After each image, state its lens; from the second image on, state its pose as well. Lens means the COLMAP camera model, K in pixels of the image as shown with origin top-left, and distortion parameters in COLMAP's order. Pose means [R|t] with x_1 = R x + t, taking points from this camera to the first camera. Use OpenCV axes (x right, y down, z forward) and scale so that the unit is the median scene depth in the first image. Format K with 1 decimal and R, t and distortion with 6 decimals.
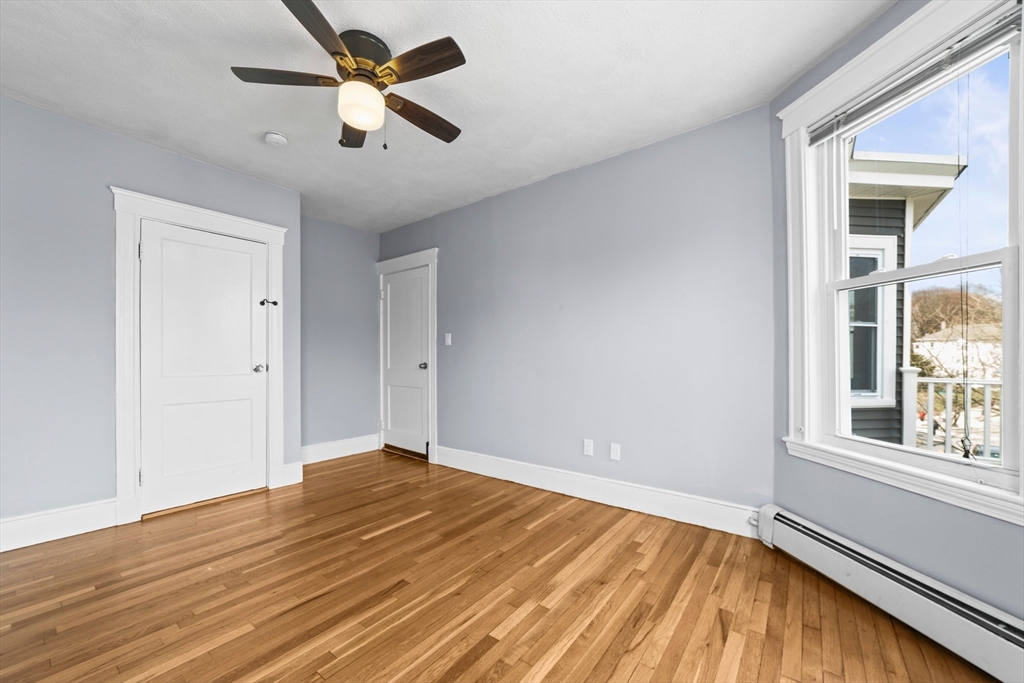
lens RADIAL K [[396.7, 0, 519.4], [0, 396.7, 352.3], [0, 0, 1]] dist [-0.002086, 0.000015]
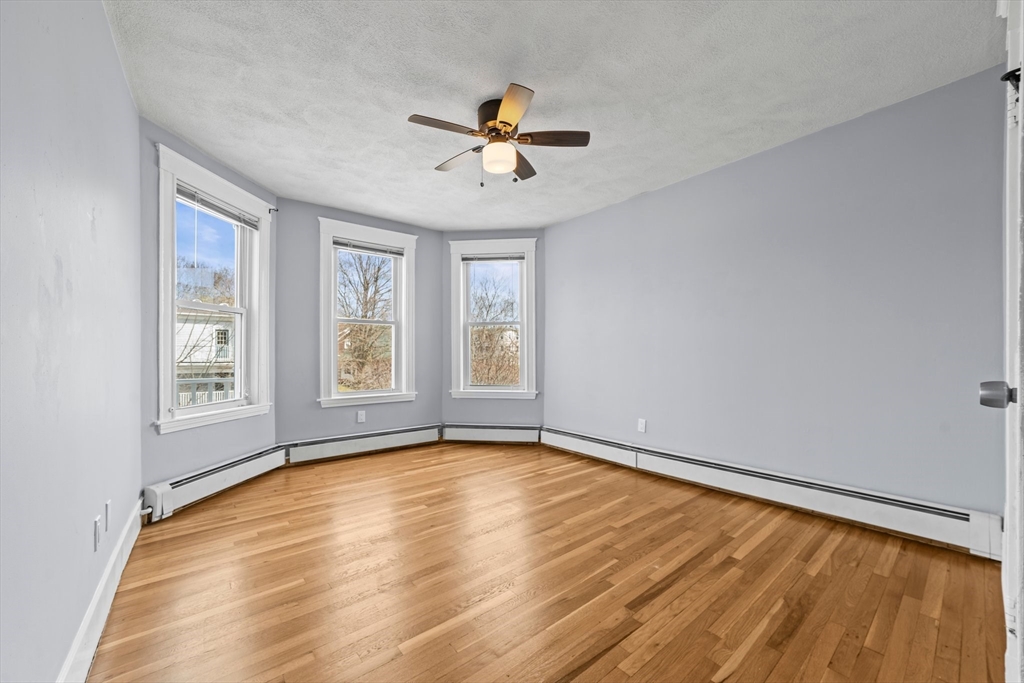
lens RADIAL K [[396.7, 0, 519.4], [0, 396.7, 352.3], [0, 0, 1]] dist [-0.002086, 0.000015]
pose [[-0.973596, 0.008187, 0.228130, -0.745456], [0.005942, 0.999927, -0.010527, 0.031552], [-0.228200, -0.008893, -0.973574, 2.217091]]
